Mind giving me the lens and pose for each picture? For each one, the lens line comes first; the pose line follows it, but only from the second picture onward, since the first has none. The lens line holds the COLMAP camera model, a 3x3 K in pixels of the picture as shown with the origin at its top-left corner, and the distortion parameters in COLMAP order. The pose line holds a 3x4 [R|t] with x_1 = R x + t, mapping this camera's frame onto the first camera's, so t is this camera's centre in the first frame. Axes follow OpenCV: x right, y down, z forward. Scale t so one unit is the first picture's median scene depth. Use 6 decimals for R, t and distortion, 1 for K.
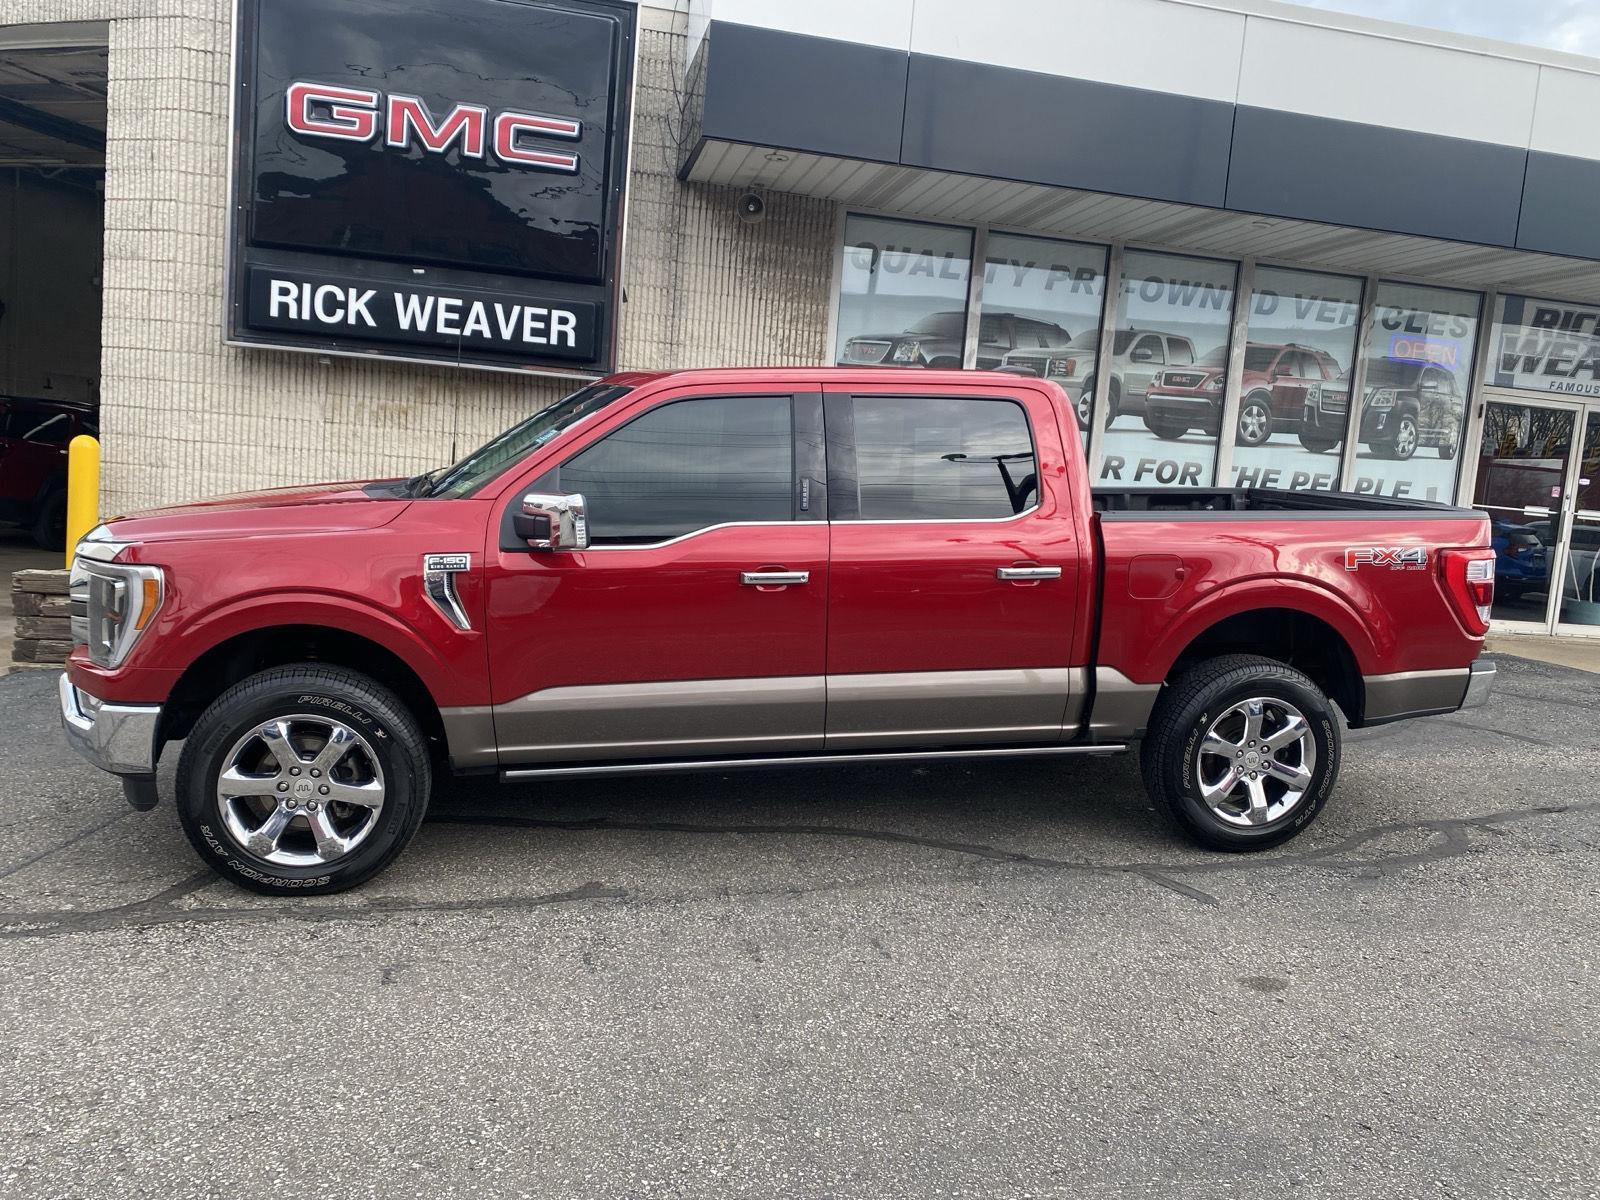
lens RADIAL K [[1208.5, 0, 798.7], [0, 1208.5, 586.6], [0, 0, 1]] dist [0.057586, -0.090336]
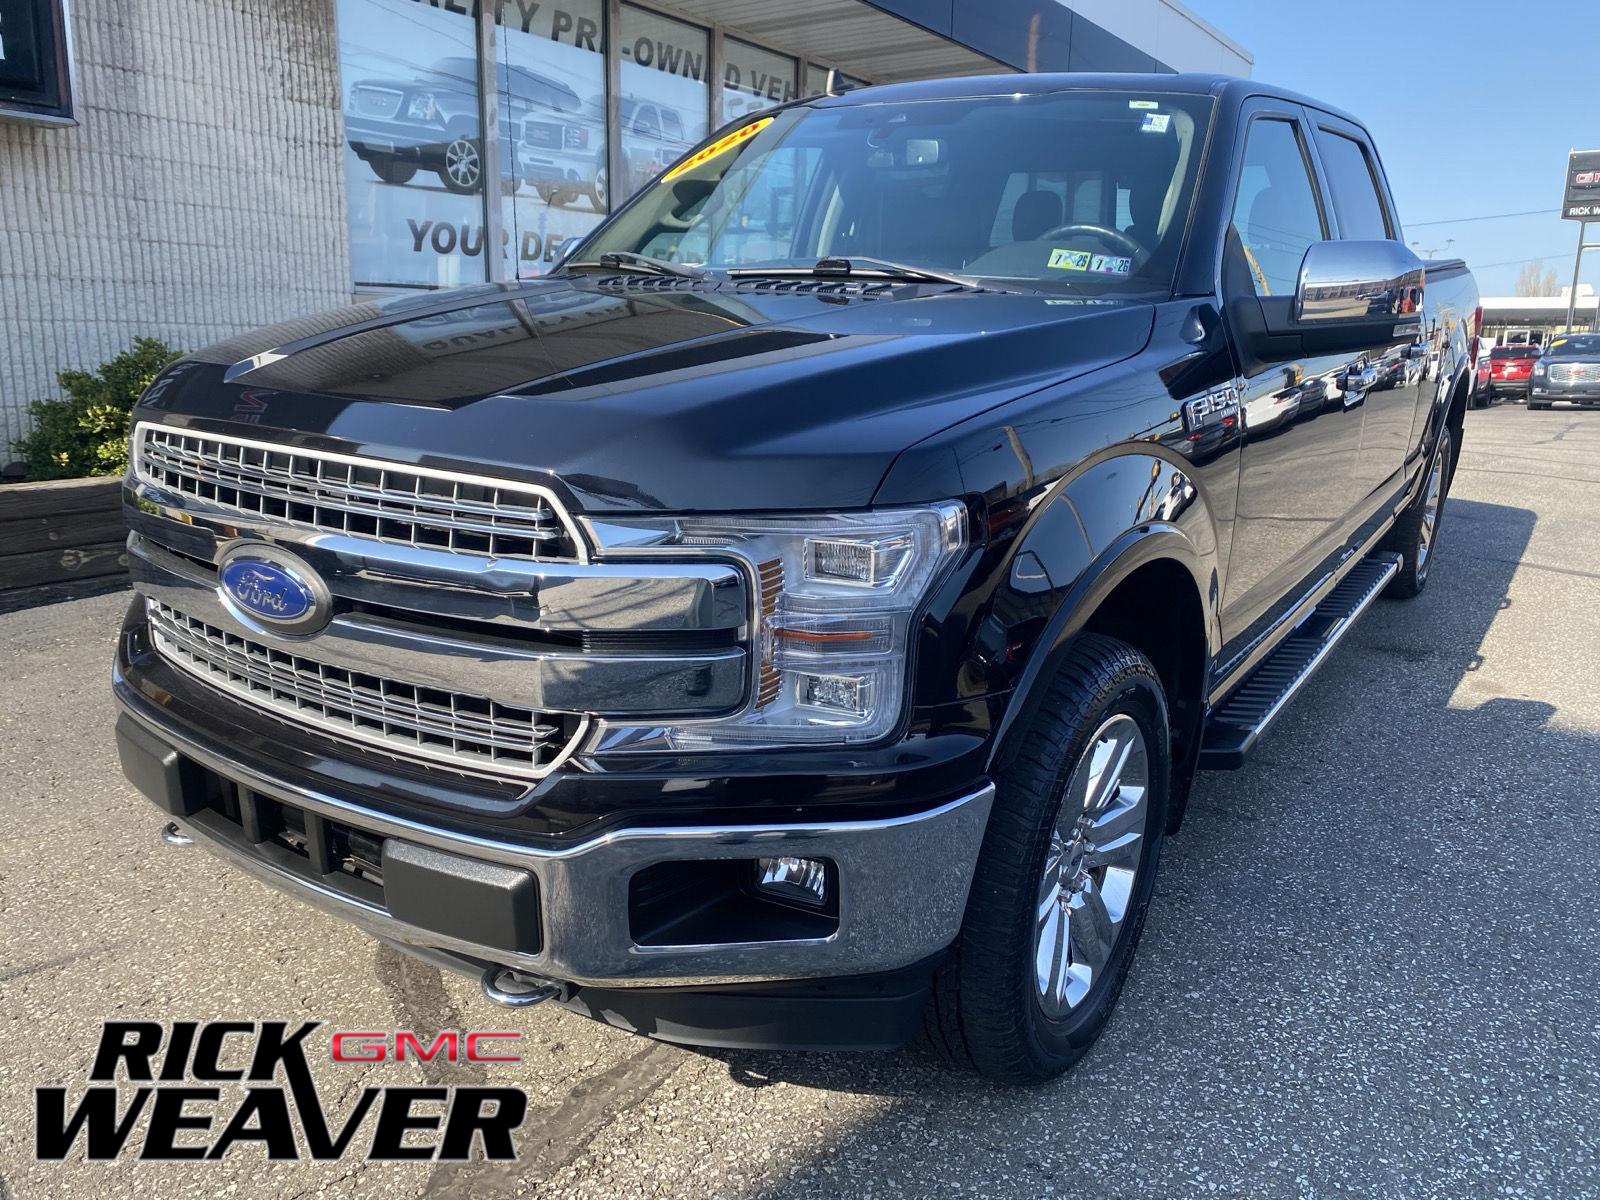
lens RADIAL K [[1216.7, 0, 805.3], [0, 1216.7, 581.0], [0, 0, 1]] dist [0.011392, -0.002489]
pose [[0.730896, -0.198728, 0.652915, -0.343765], [0.104944, 0.978015, 0.180201, -0.013660], [-0.674372, -0.063189, 0.735683, 0.274387]]
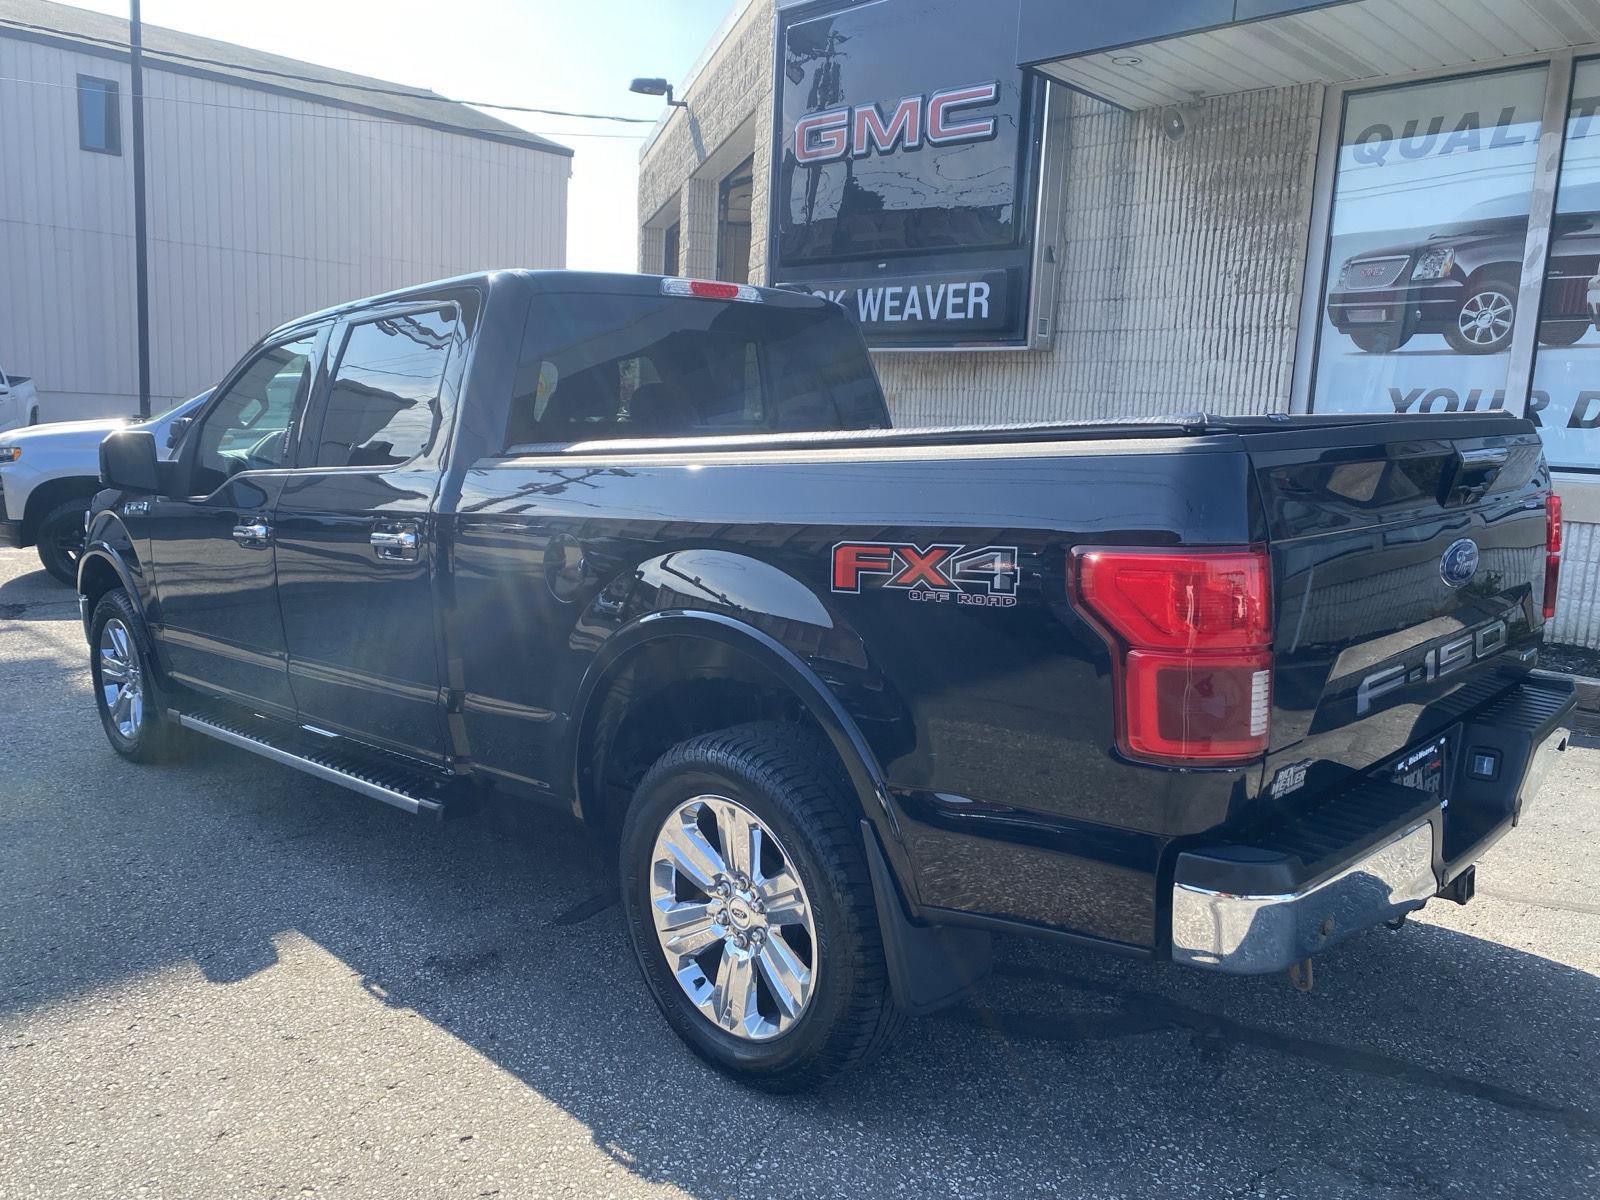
lens RADIAL K [[1223.2, 0, 816.3], [0, 1223.2, 600.3], [0, 0, 1]] dist [0.028067, -0.022926]
pose [[0.546227, 0.072436, -0.834500, 0.575379], [-0.079943, 0.996214, 0.034147, 0.004275], [0.833814, 0.048060, 0.549950, 0.363092]]
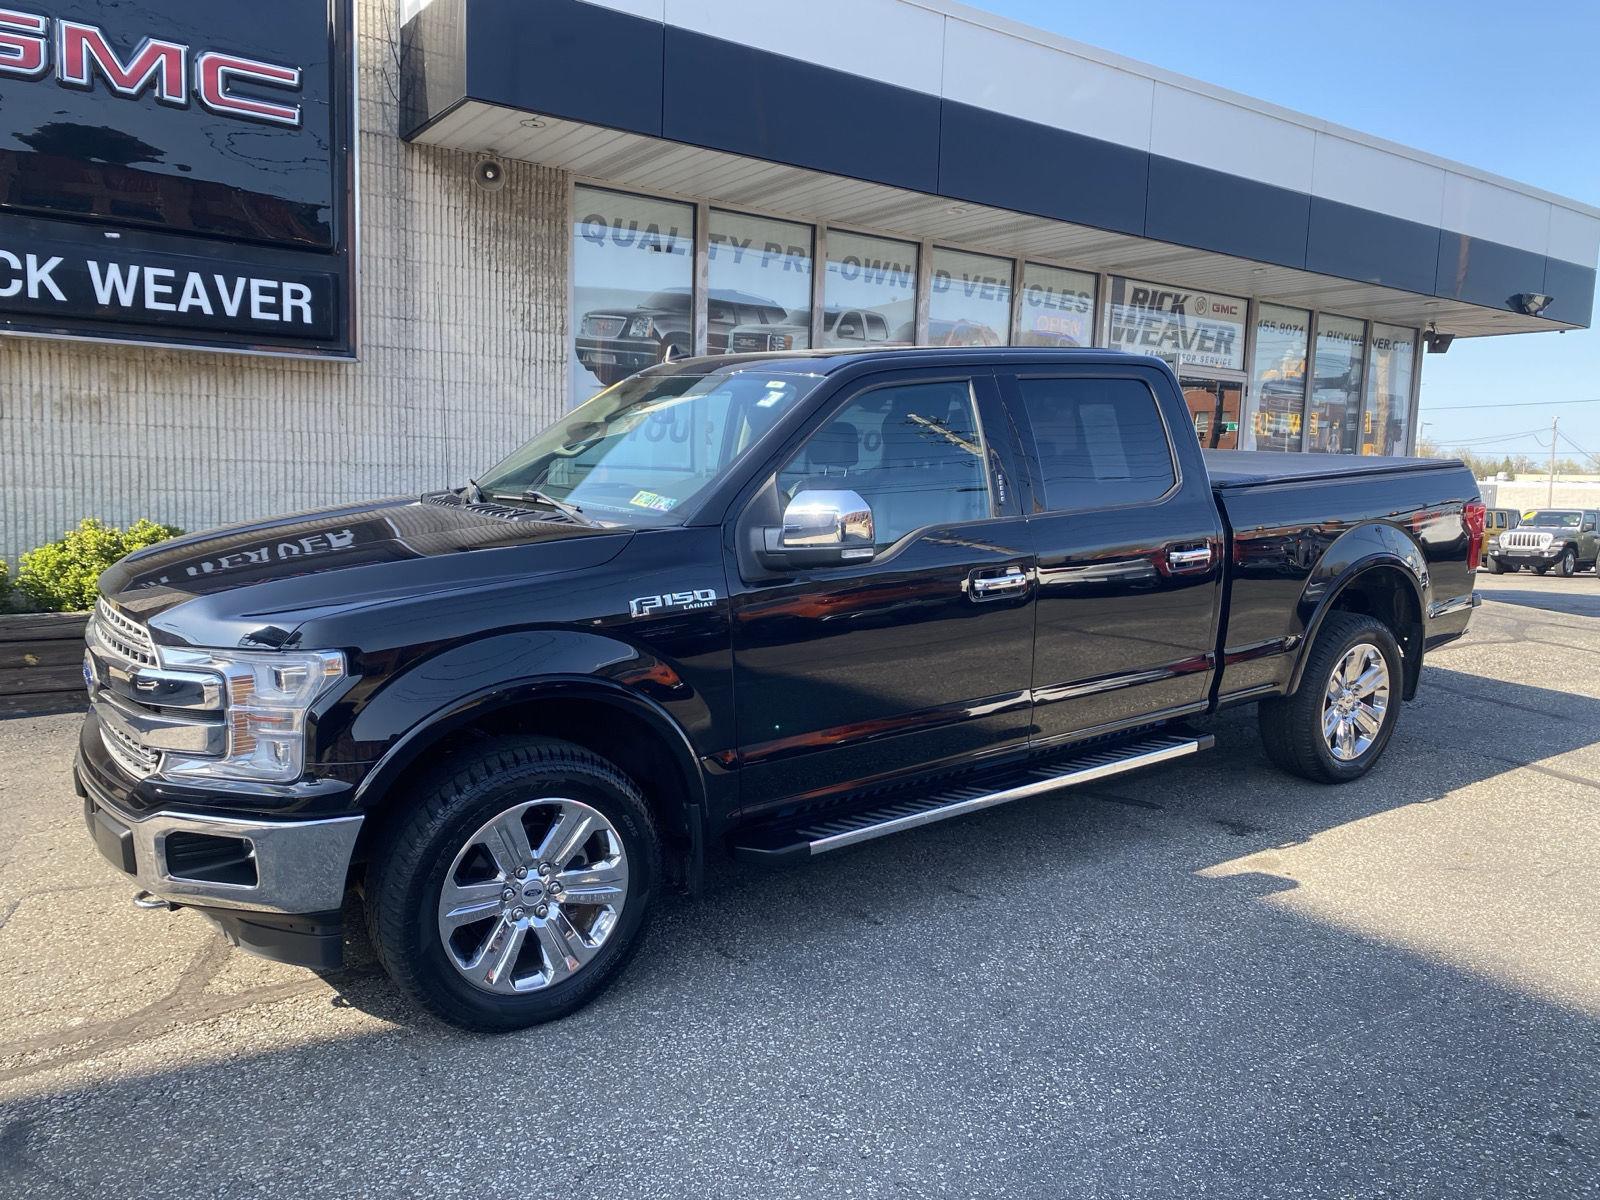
lens RADIAL K [[1211.3, 0, 795.9], [0, 1211.3, 605.4], [0, 0, 1]] dist [0.013274, -0.002061]
pose [[0.924866, -0.090554, 0.369355, -0.205562], [0.076850, 0.995702, 0.051683, -0.009869], [-0.372447, -0.019415, 0.927850, 0.032281]]
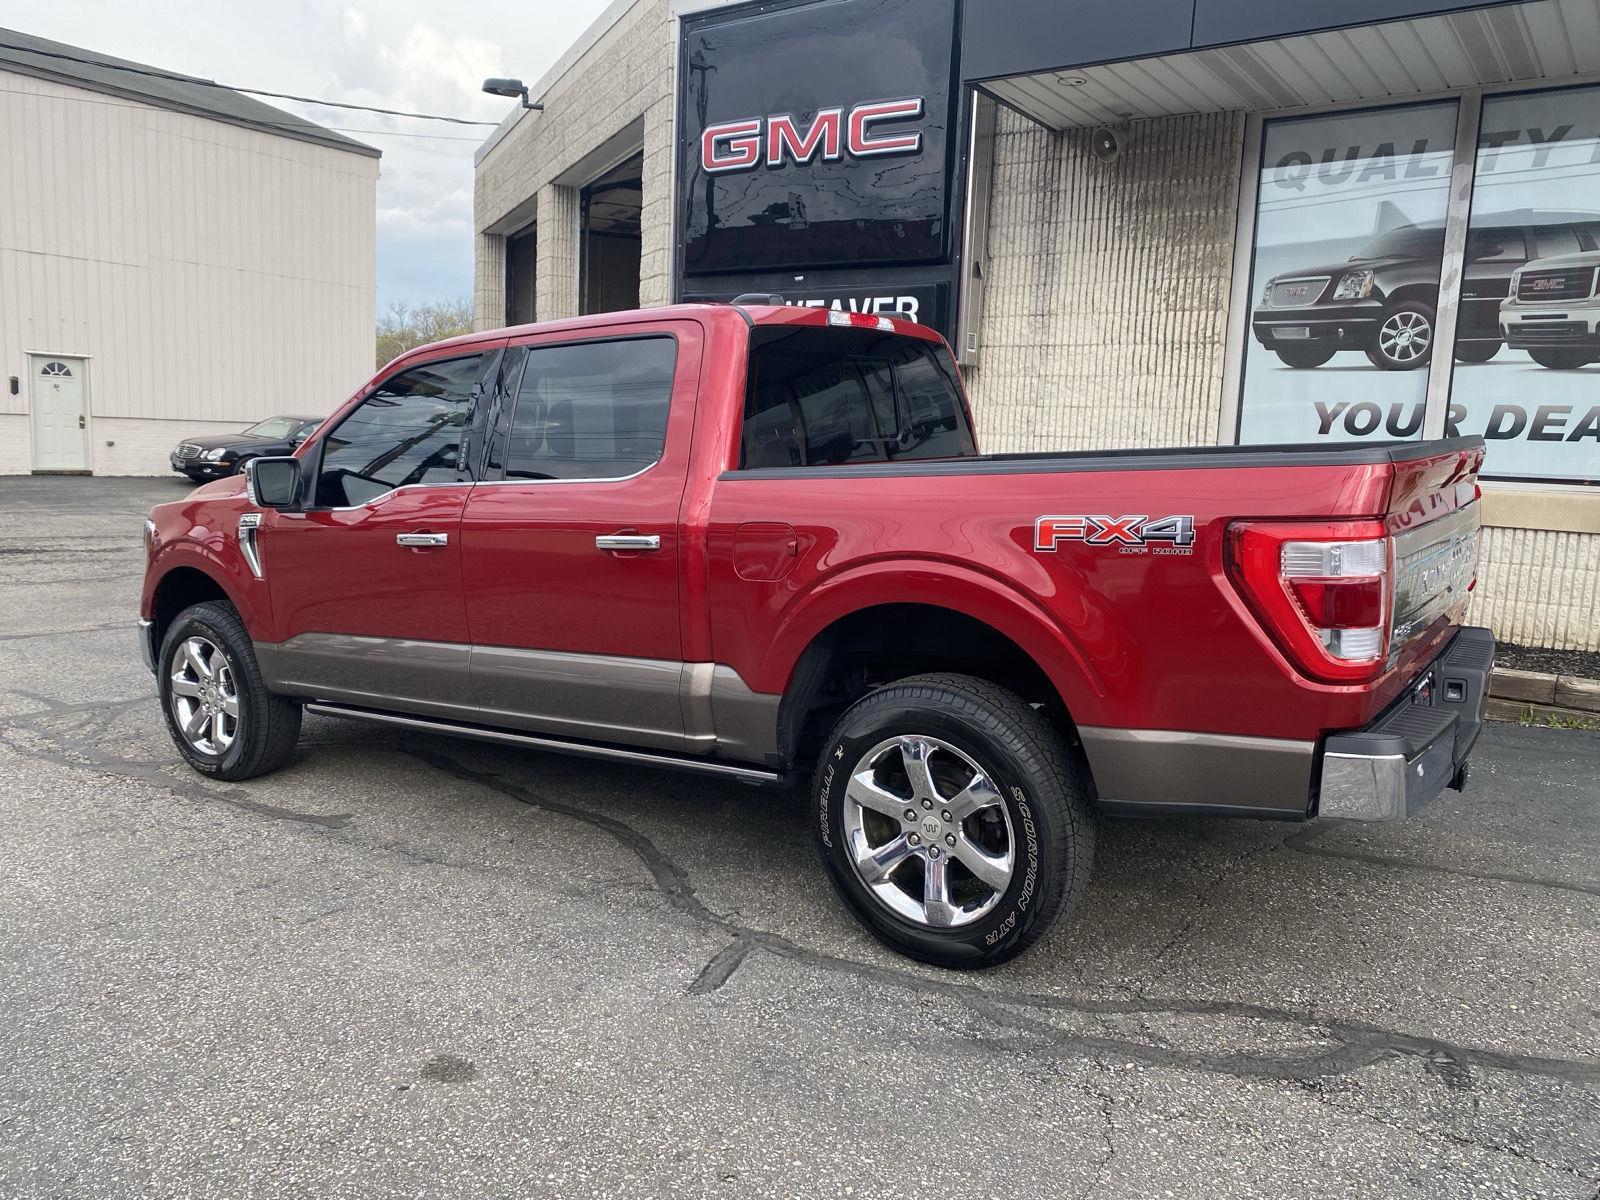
lens RADIAL K [[1221.5, 0, 809.1], [0, 1221.5, 598.3], [0, 0, 1]] dist [0.016938, -0.008335]
pose [[0.676722, 0.047071, -0.734733, 0.484617], [-0.053840, 0.998446, 0.014376, 0.004668], [0.734268, 0.029830, 0.678204, 0.286544]]
